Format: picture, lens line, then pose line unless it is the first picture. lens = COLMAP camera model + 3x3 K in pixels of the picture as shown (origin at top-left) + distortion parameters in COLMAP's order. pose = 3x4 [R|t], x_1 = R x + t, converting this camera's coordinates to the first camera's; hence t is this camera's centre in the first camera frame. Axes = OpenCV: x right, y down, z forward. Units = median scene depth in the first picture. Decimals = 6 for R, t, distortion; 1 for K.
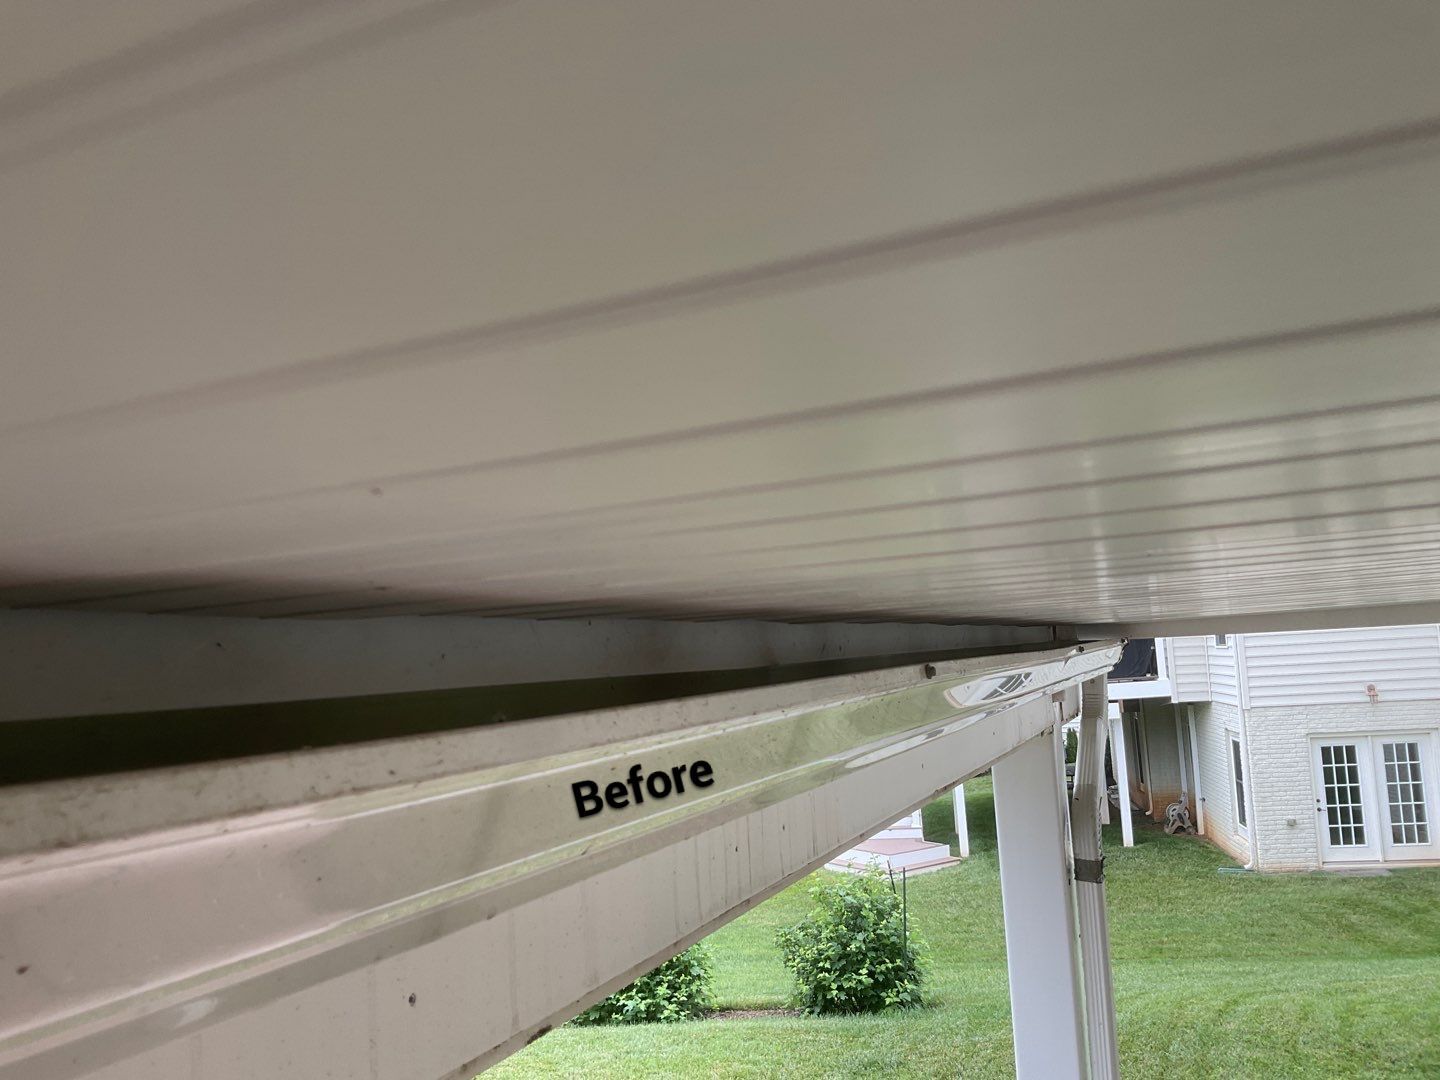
lens RADIAL K [[1200.7, 0, 719.7], [0, 1200.7, 547.8], [0, 0, 1]] dist [0.048674, -0.097042]
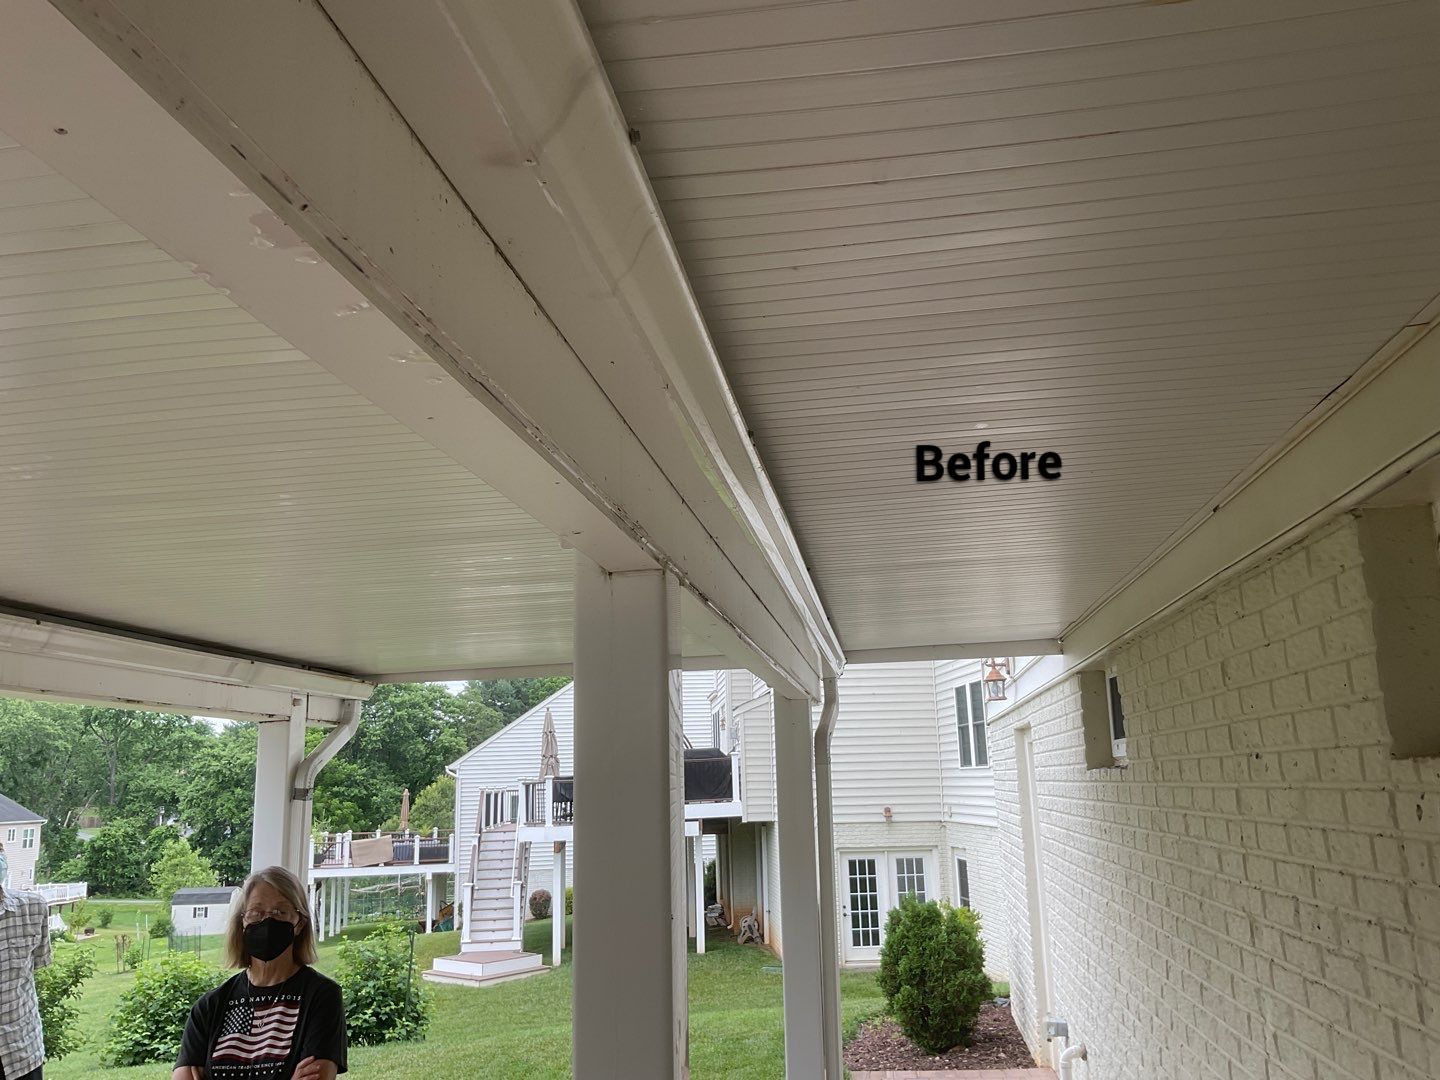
lens RADIAL K [[1200.7, 0, 714.8], [0, 1200.7, 531.1], [0, 0, 1]] dist [0.048674, -0.097042]
pose [[0.966586, 0.084883, 0.241882, 0.057553], [-0.053927, 0.989802, -0.131851, 0.007978], [-0.250607, 0.114402, 0.961306, -0.143795]]
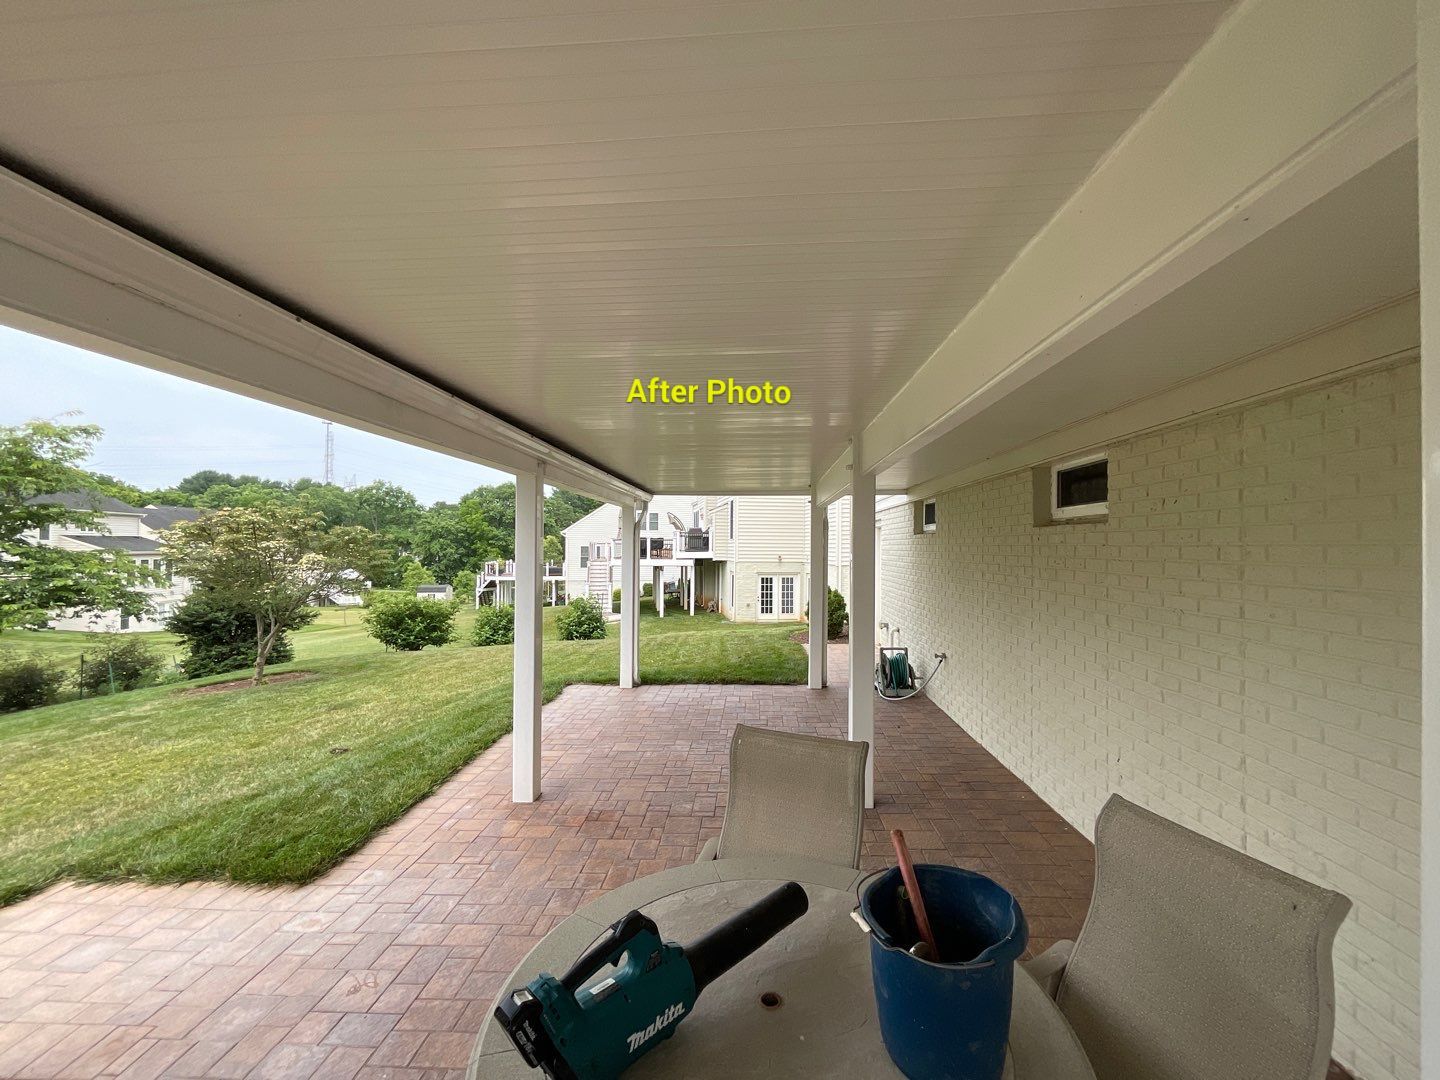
lens RADIAL K [[593.9, 0, 725.0], [0, 593.9, 535.3], [0, 0, 1]] dist [-0.003318, -0.000505]
pose [[0.939614, 0.072062, 0.334564, -0.029301], [-0.093963, 0.994333, 0.049723, 0.012747], [-0.329085, -0.078157, 0.941060, -0.216684]]
